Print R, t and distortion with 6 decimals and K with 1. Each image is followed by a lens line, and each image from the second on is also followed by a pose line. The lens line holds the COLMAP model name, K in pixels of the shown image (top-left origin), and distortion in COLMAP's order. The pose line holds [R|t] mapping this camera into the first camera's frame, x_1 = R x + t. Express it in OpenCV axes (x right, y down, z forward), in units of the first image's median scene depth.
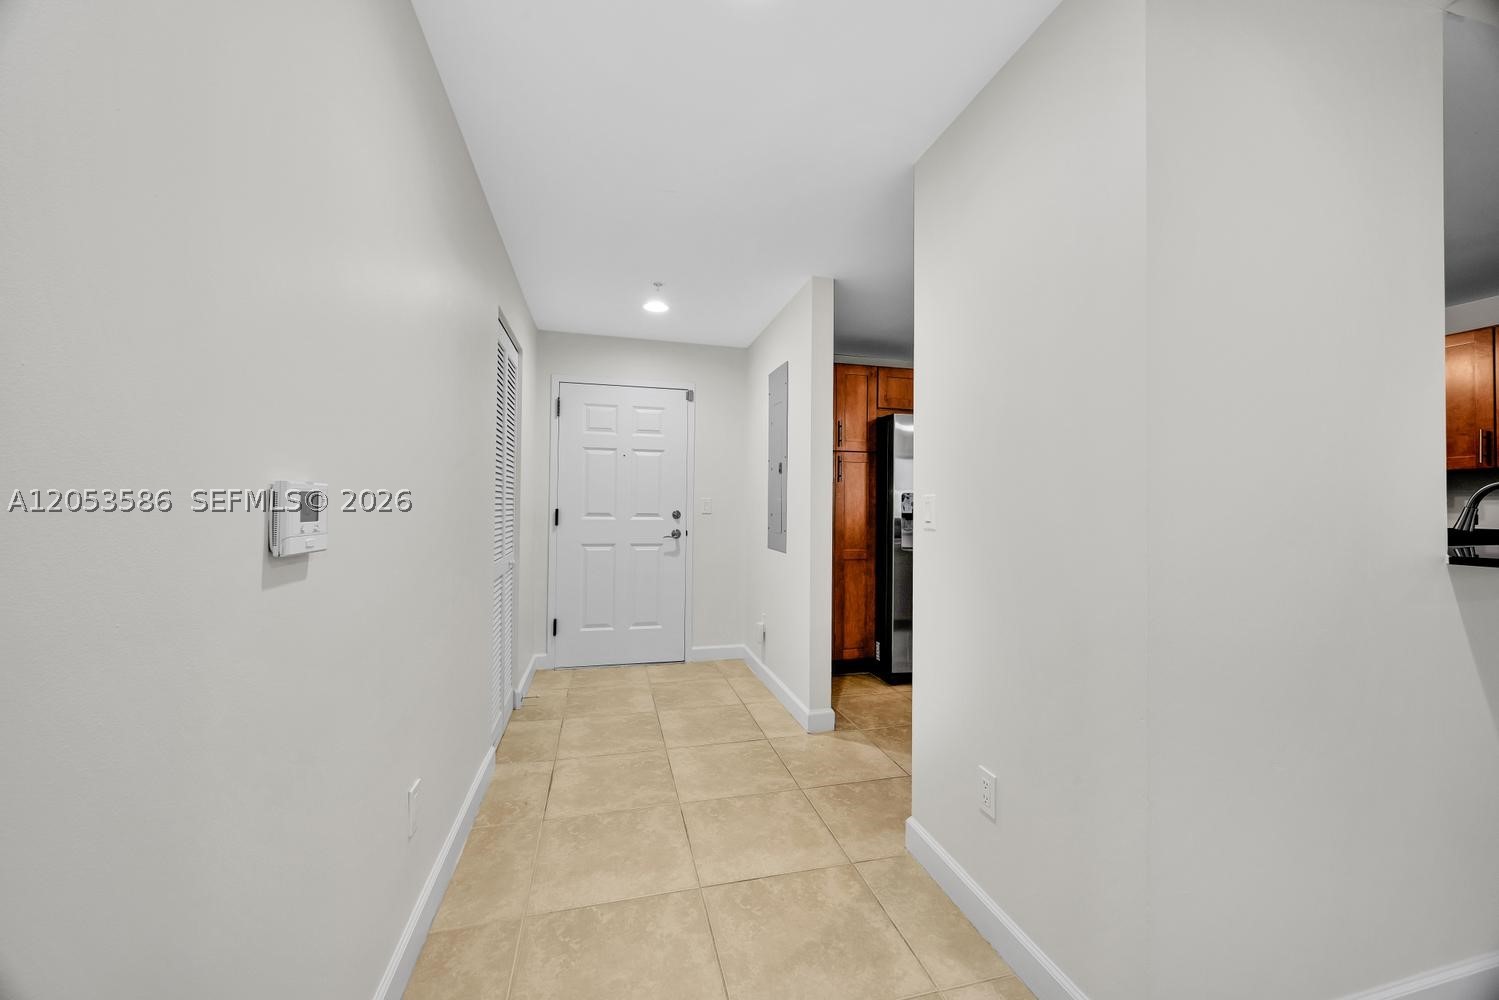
lens RADIAL K [[570.0, 0, 747.6], [0, 570.0, 501.4], [0, 0, 1]] dist [-0.001306, -0.000147]
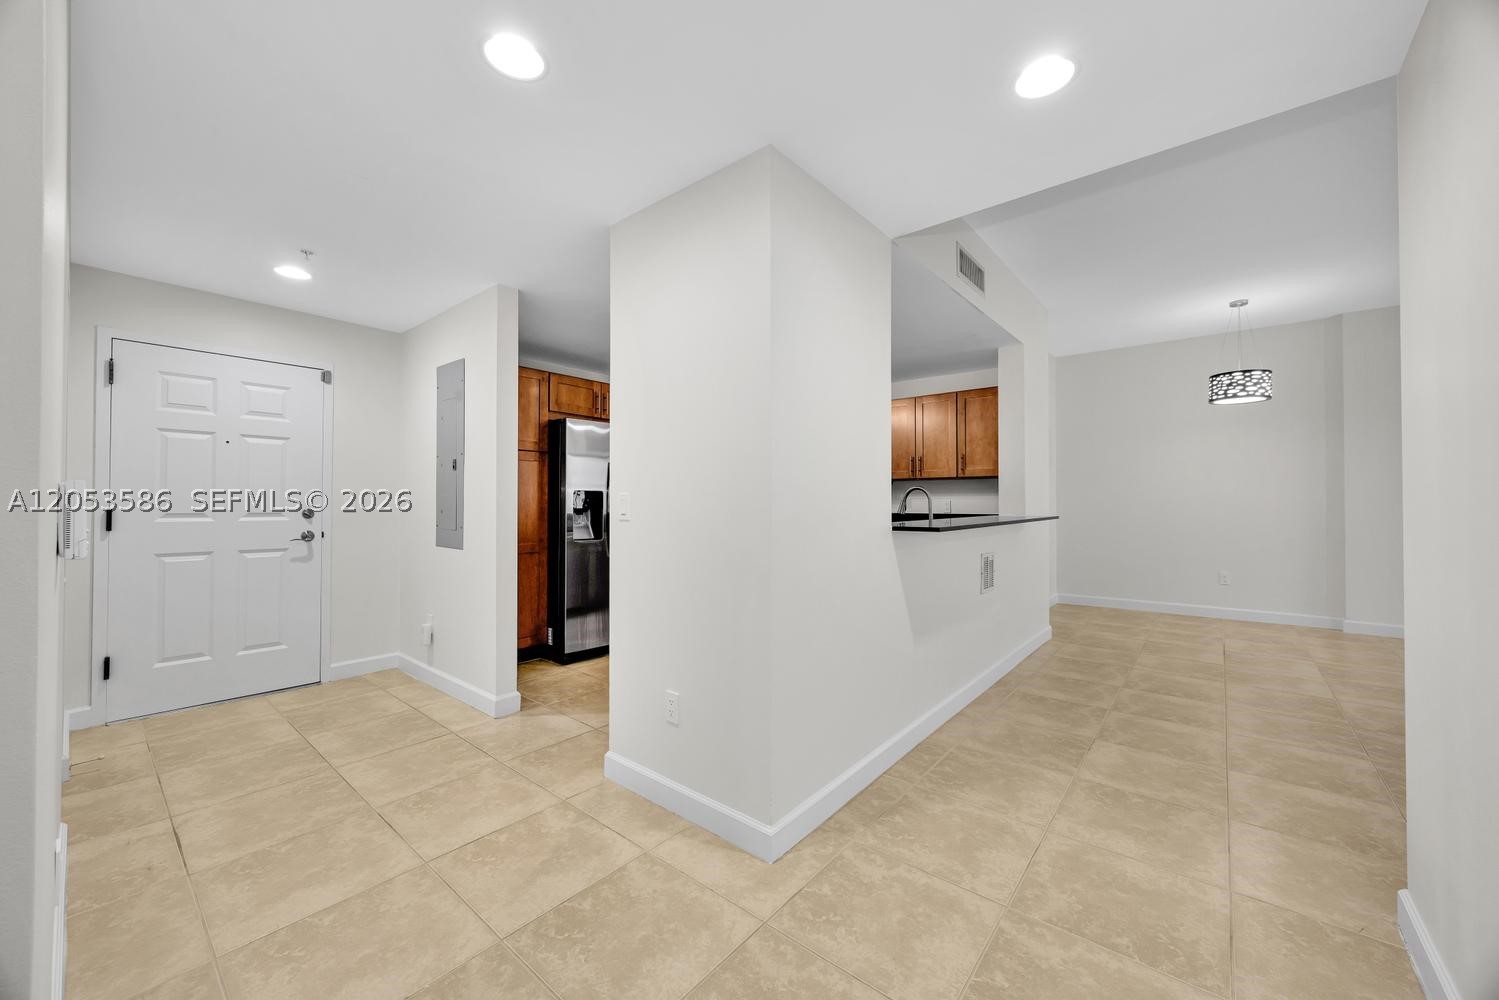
lens RADIAL K [[577.1, 0, 748.9], [0, 577.1, 507.8], [0, 0, 1]] dist [0.000063, 0.000051]
pose [[0.810772, -0.012393, 0.585231, -0.123933], [0.001163, 0.999808, 0.019560, -0.002544], [-0.585361, -0.015178, 0.810630, -0.123795]]
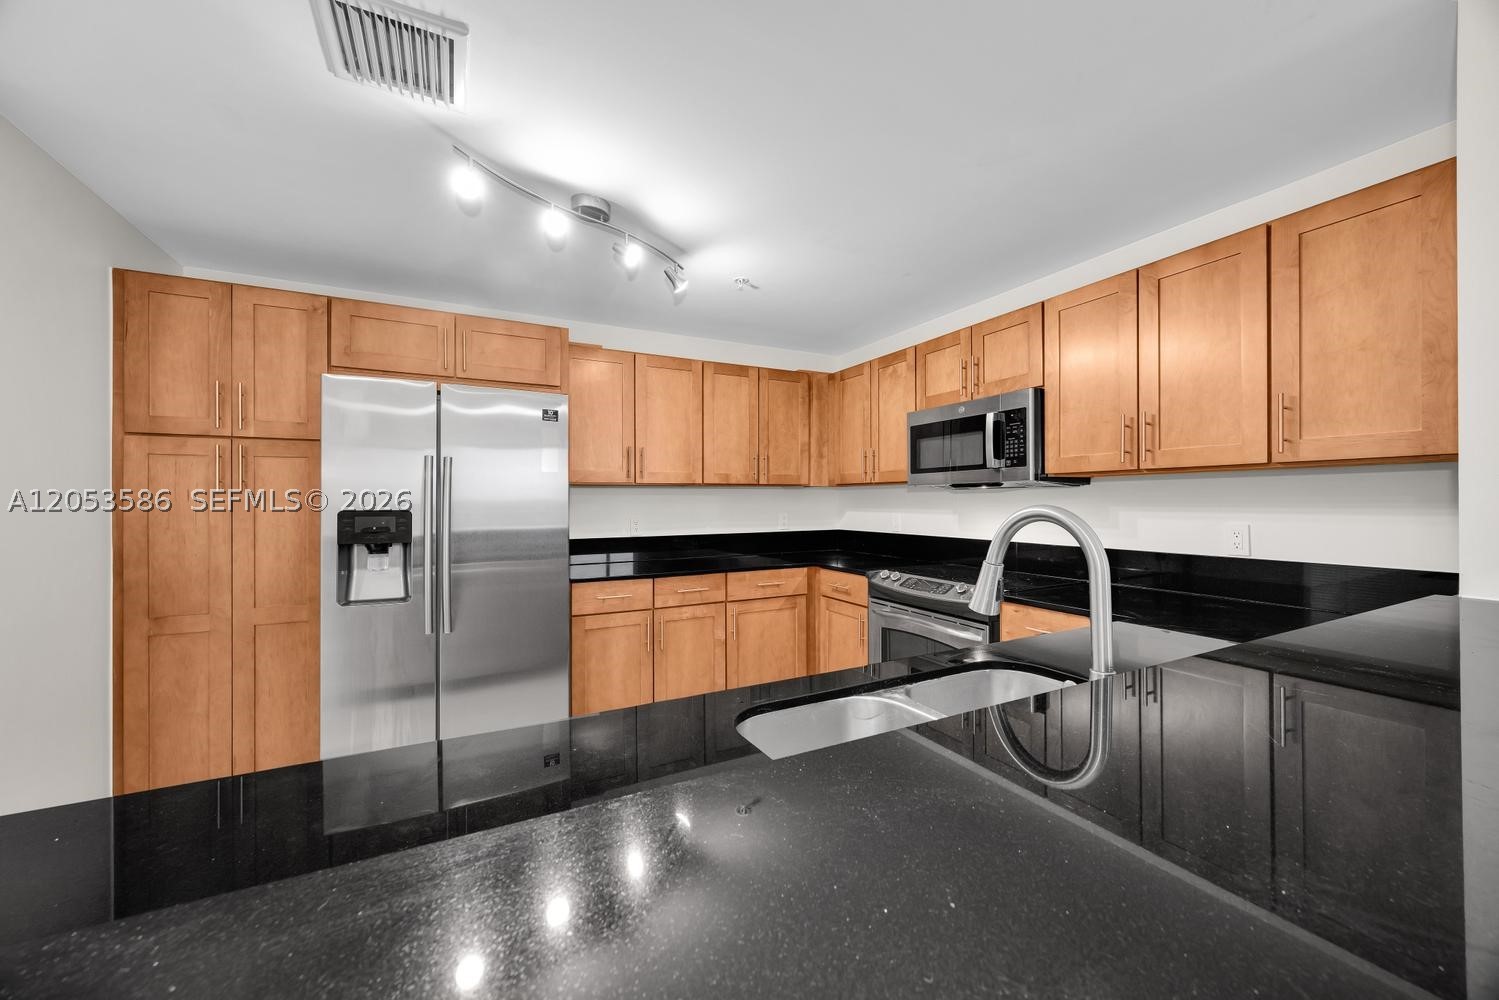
lens RADIAL K [[570.0, 0, 747.6], [0, 570.0, 501.4], [0, 0, 1]] dist [-0.001306, -0.000147]
pose [[0.972015, -0.017085, 0.234296, 0.597889], [0.014673, 0.999820, 0.012035, -0.030997], [-0.234459, -0.008260, 0.972091, 0.377927]]
